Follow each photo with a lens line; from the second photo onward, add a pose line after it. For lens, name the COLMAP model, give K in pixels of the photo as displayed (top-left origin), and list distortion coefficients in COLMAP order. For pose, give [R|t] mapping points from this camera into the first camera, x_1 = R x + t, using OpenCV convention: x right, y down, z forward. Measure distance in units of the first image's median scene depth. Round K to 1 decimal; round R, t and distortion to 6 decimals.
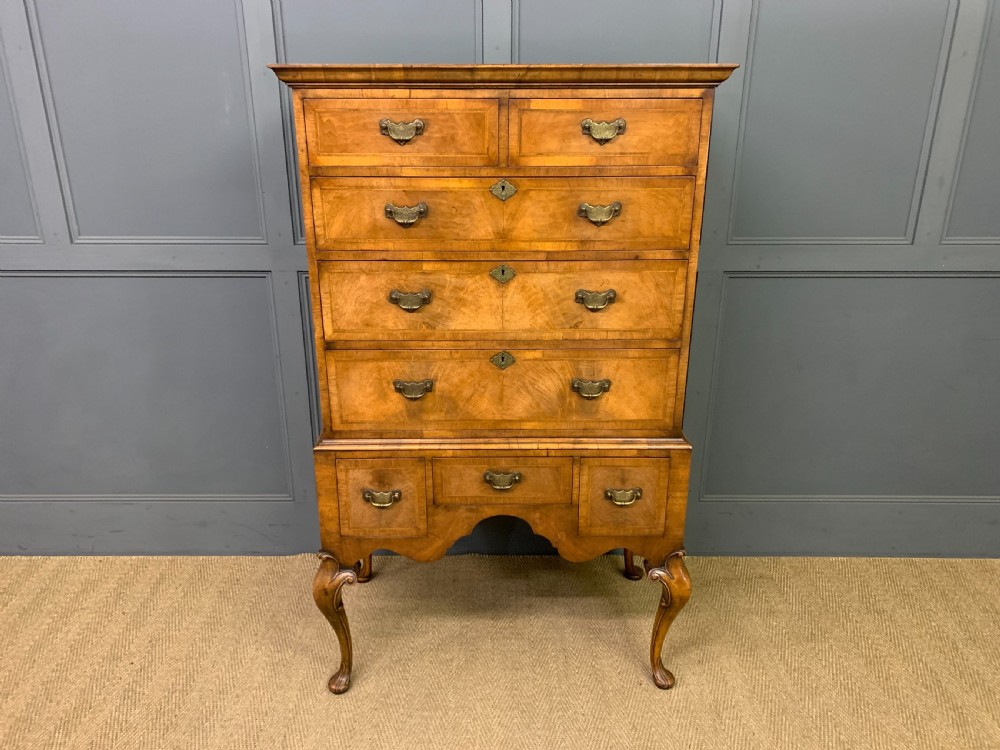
lens RADIAL K [[760.5, 0, 487.9], [0, 760.5, 367.7], [0, 0, 1]] dist [0.063499, -0.084200]
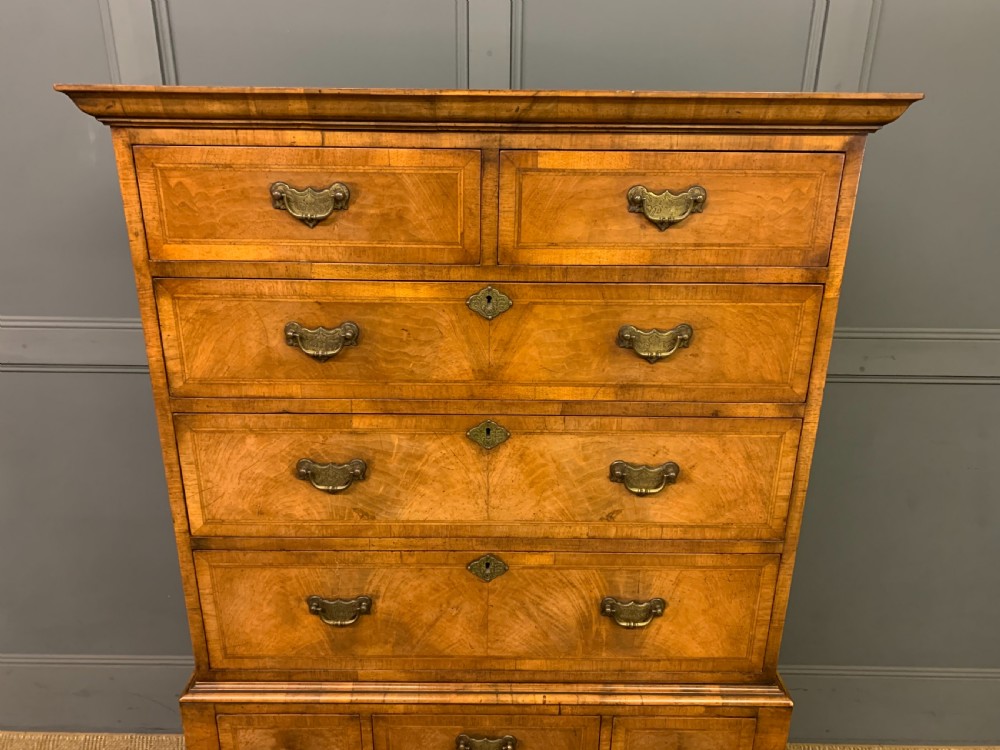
lens RADIAL K [[760.5, 0, 489.3], [0, 760.5, 358.8], [0, 0, 1]] dist [0.063499, -0.084200]
pose [[0.999917, 0.012299, -0.003958, 0.021876], [-0.012304, 0.999924, -0.001227, -0.180092], [0.003943, 0.001276, 0.999991, 0.401324]]
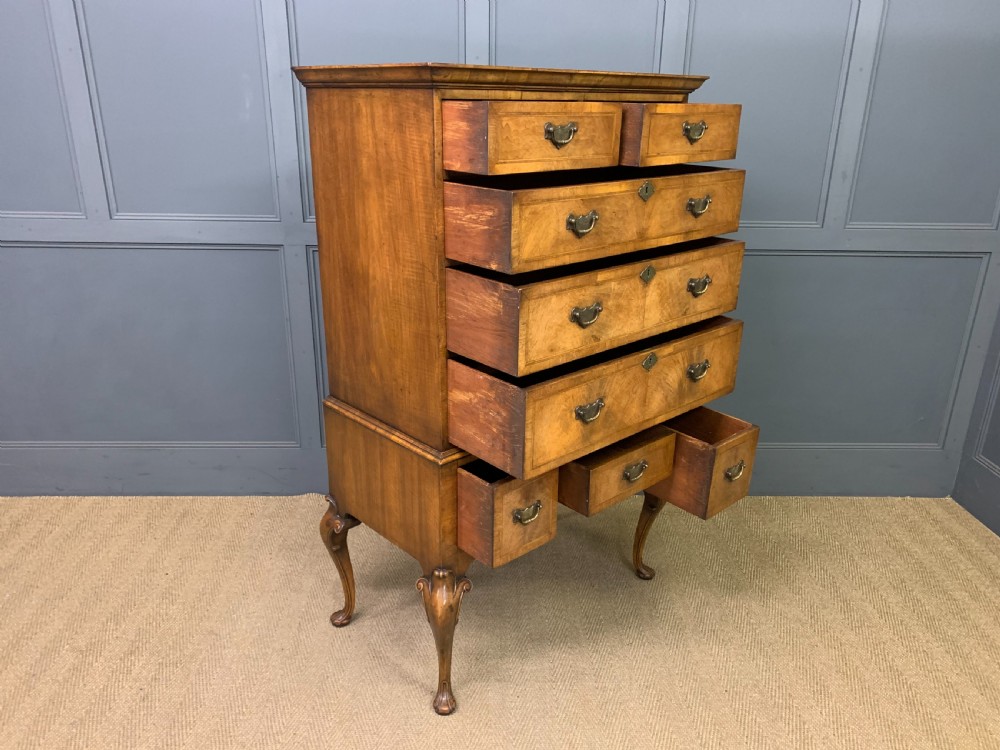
lens RADIAL K [[764.0, 0, 504.4], [0, 764.0, 381.7], [0, 0, 1]] dist [0.056230, -0.072693]
pose [[0.735802, -0.224054, 0.639058, -0.804284], [0.214427, 0.972209, 0.093969, -0.072192], [-0.642353, 0.067889, 0.763396, 0.212917]]
